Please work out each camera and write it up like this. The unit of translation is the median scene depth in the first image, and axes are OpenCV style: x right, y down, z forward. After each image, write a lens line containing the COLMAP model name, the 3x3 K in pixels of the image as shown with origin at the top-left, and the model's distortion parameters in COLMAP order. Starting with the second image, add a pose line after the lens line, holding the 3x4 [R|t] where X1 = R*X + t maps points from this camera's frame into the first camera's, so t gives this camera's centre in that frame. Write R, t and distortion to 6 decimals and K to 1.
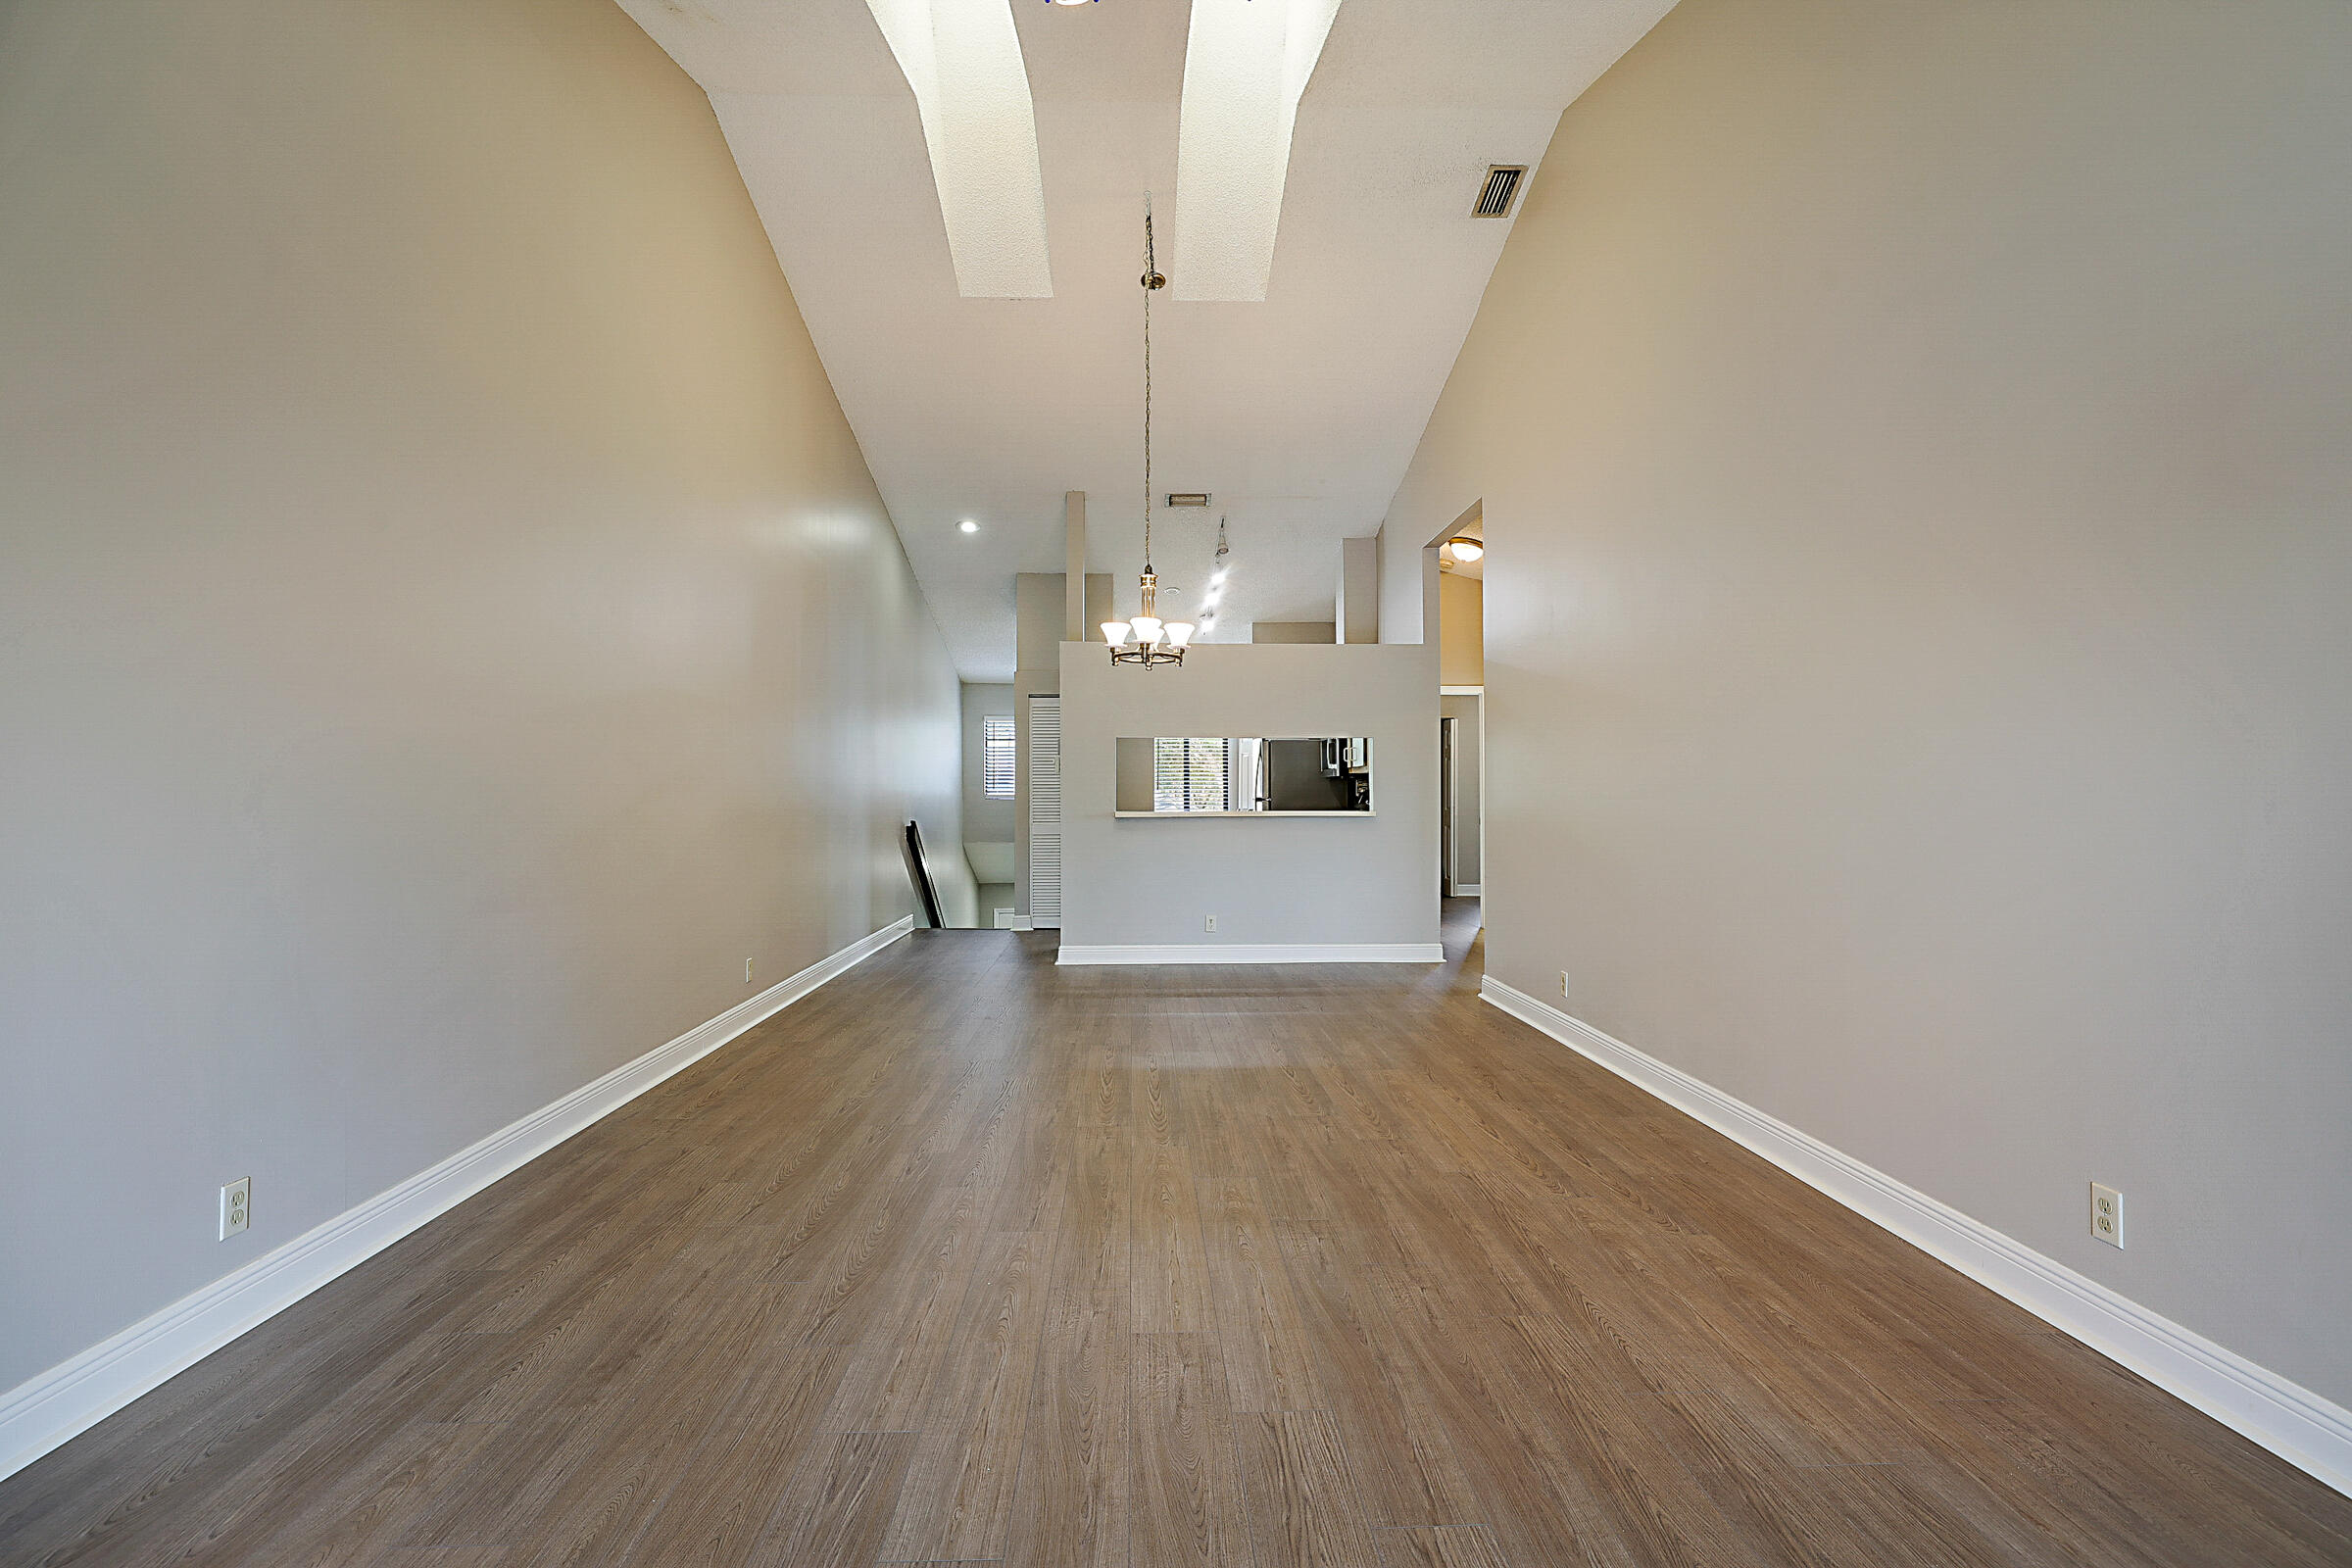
lens RADIAL K [[1122.1, 0, 1177.3], [0, 1122.1, 785.3], [0, 0, 1]] dist [-0.023638, 0.009478]
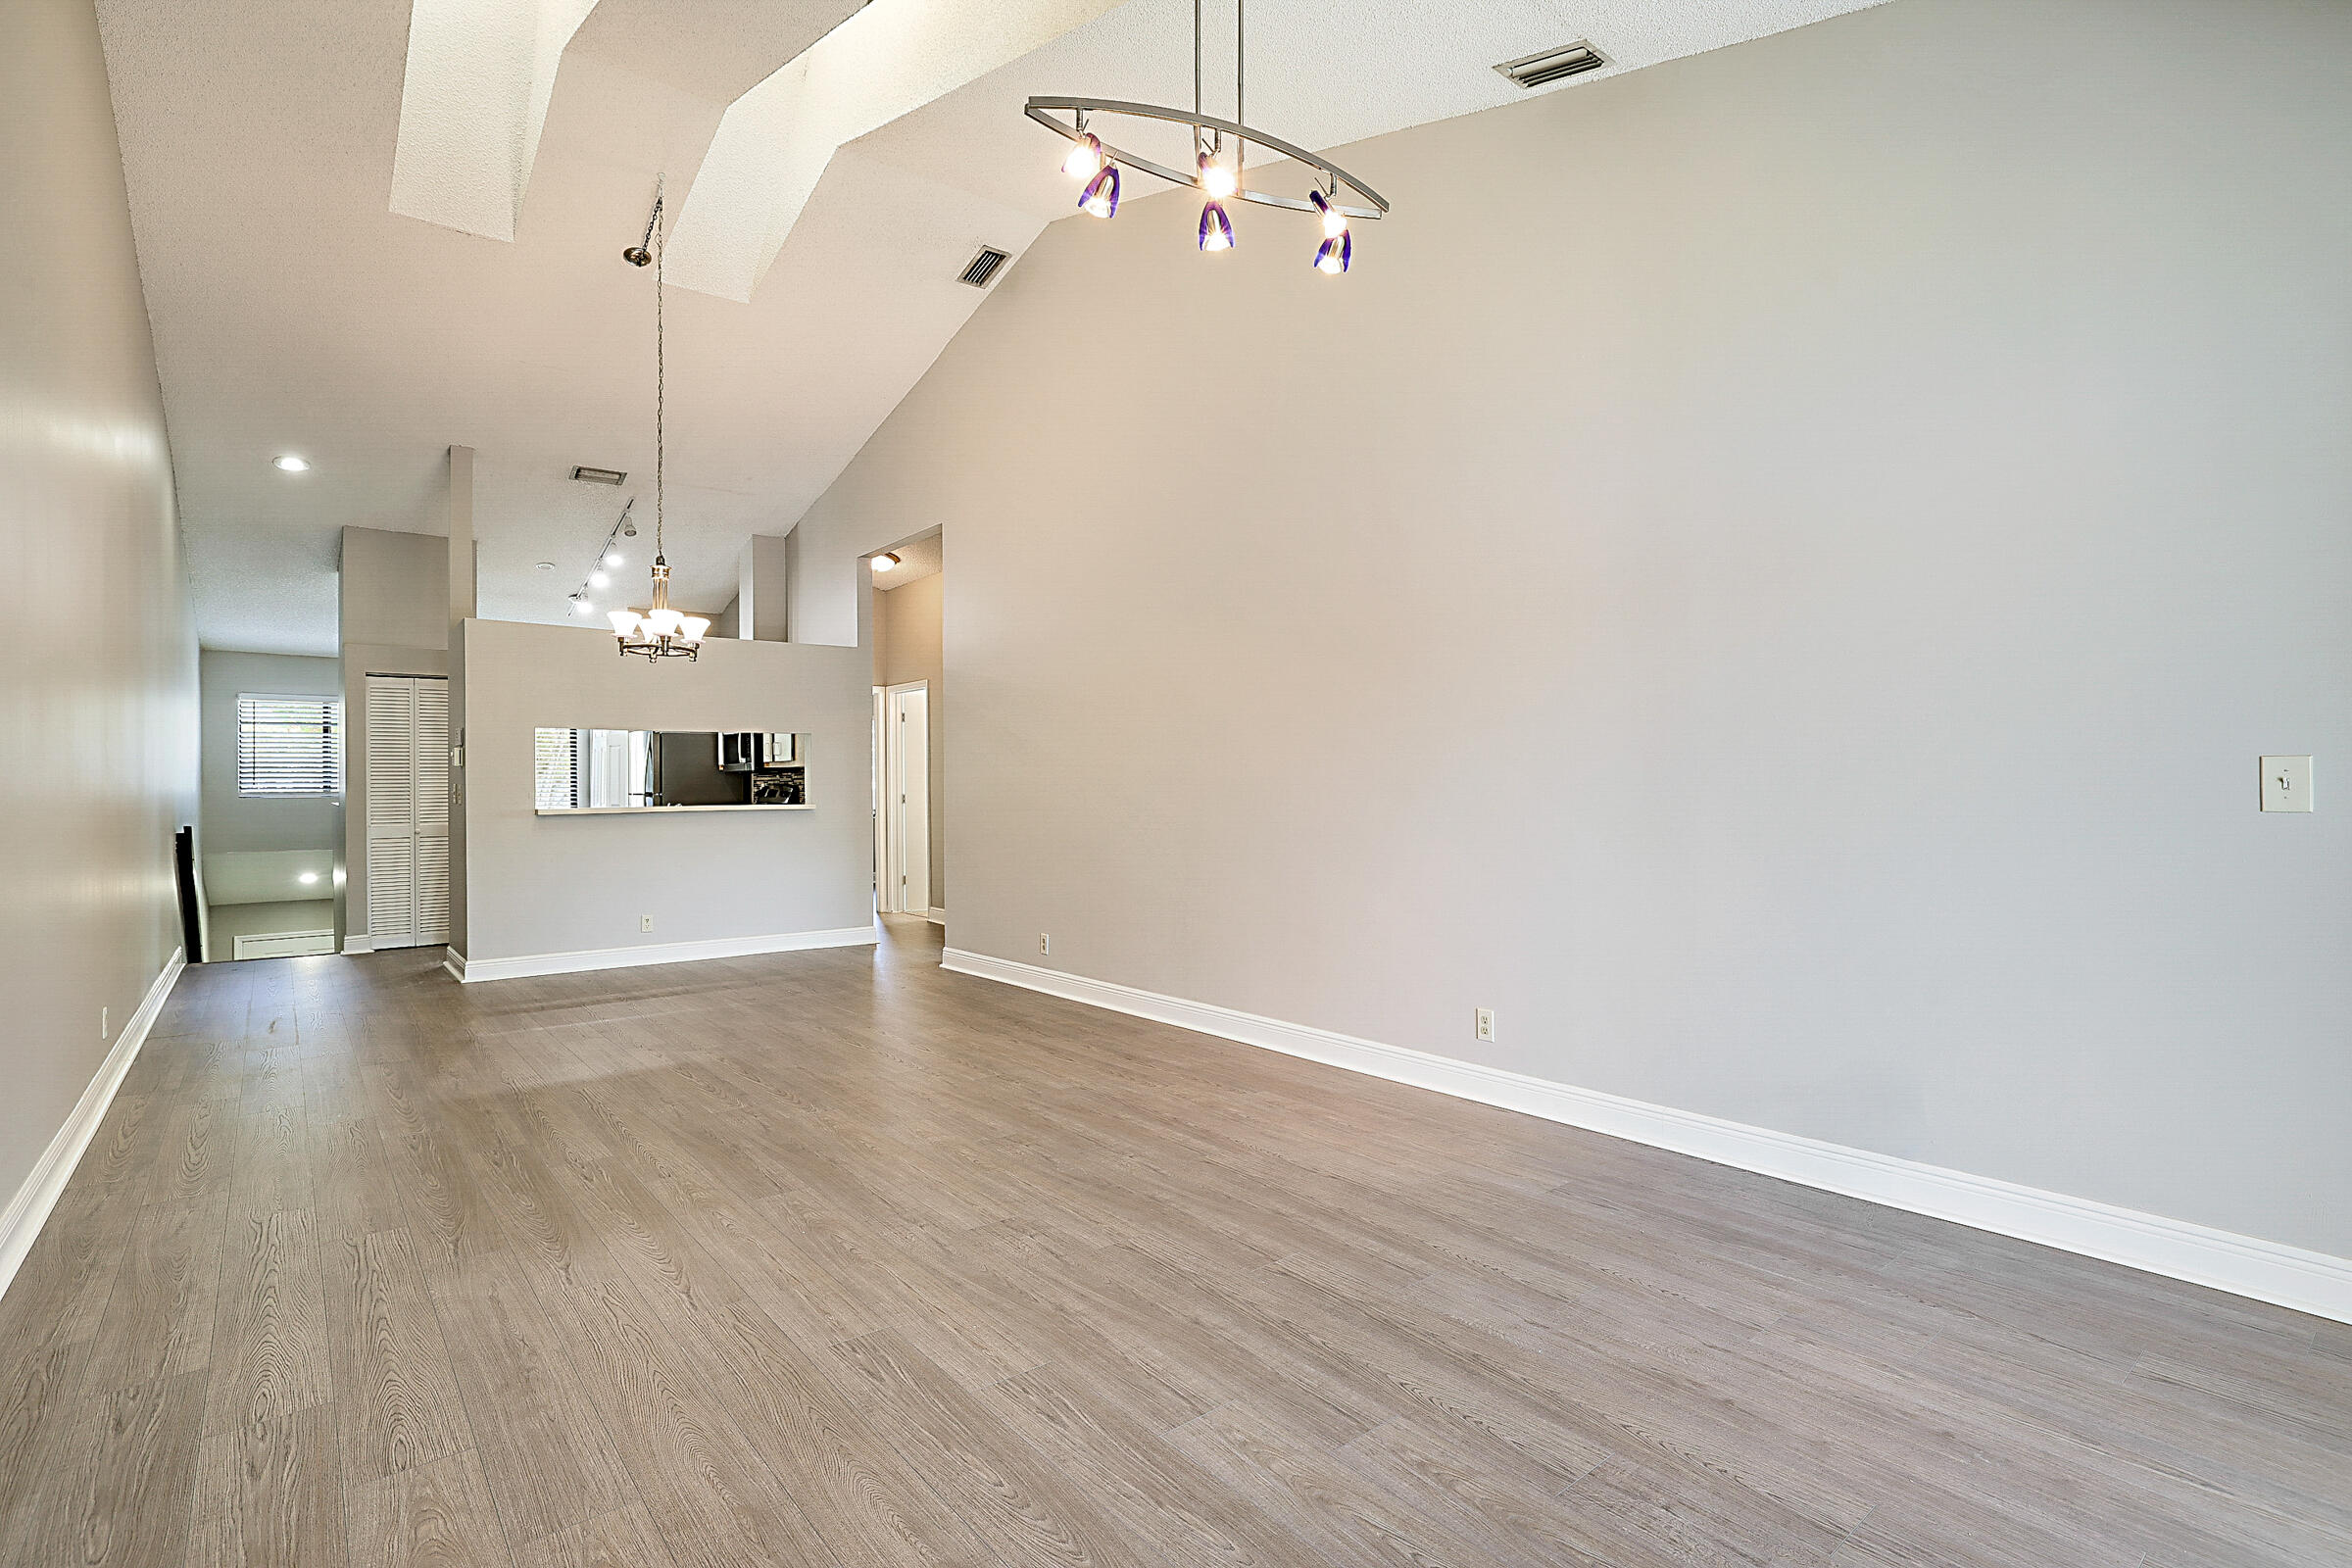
lens RADIAL K [[1122.1, 0, 1170.5], [0, 1122.1, 782.2], [0, 0, 1]] dist [-0.023638, 0.009478]
pose [[0.801455, -0.005041, 0.598034, -0.249844], [0.002581, 0.999984, 0.004969, -0.002434], [-0.598050, -0.002439, 0.801455, -0.048089]]
